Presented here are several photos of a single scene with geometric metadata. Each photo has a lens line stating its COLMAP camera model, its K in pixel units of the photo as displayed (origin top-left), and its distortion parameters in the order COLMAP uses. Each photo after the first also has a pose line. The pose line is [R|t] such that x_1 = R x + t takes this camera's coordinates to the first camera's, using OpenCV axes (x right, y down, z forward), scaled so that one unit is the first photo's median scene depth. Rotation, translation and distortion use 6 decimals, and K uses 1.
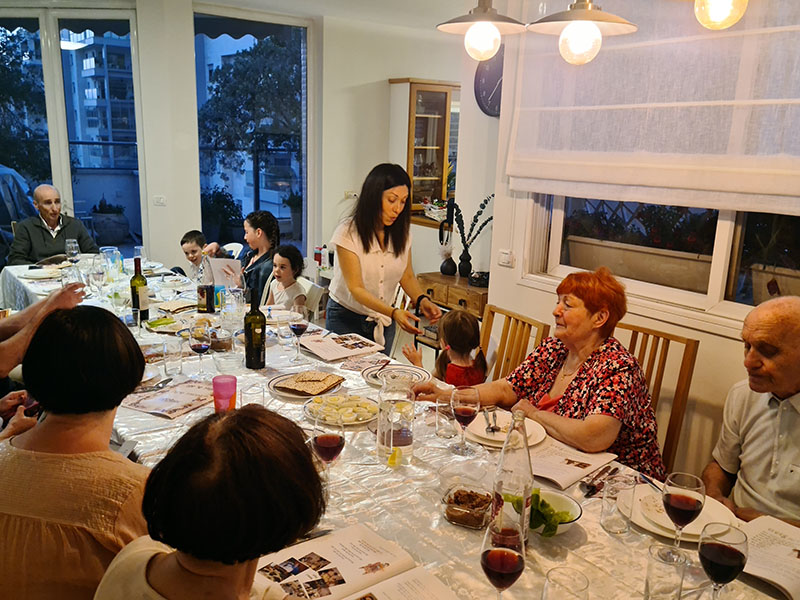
lens RADIAL K [[707.6, 0, 400.0], [0, 707.6, 300.0], [0, 0, 1]] dist [0.056139, -0.003033]
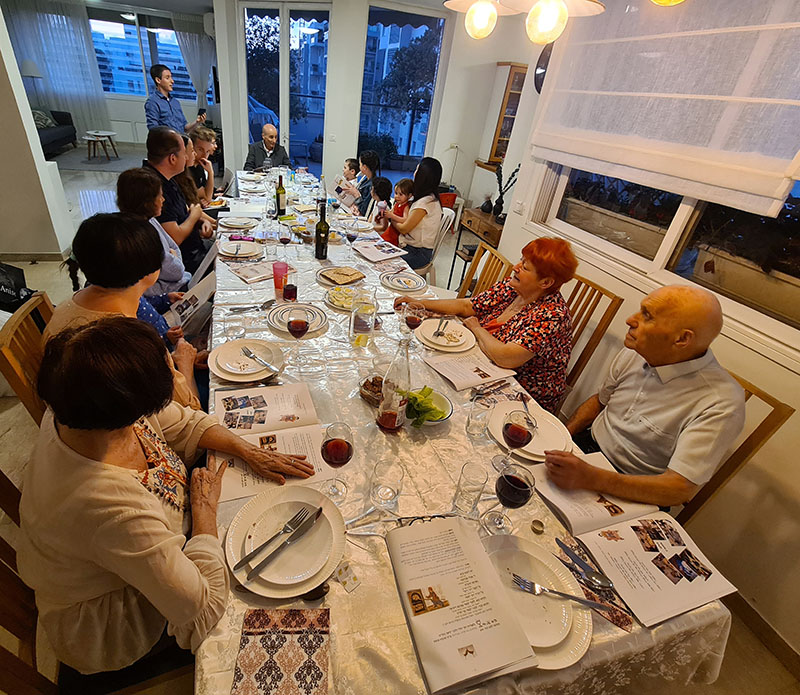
lens RADIAL K [[405.8, 0, 373.2], [0, 405.8, 320.0], [0, 0, 1]] dist [-0.002363, -0.000873]
pose [[0.946364, 0.210903, -0.244774, 0.159124], [-0.138440, 0.949195, 0.282602, -0.045832], [0.291940, -0.233557, 0.927481, 0.164739]]
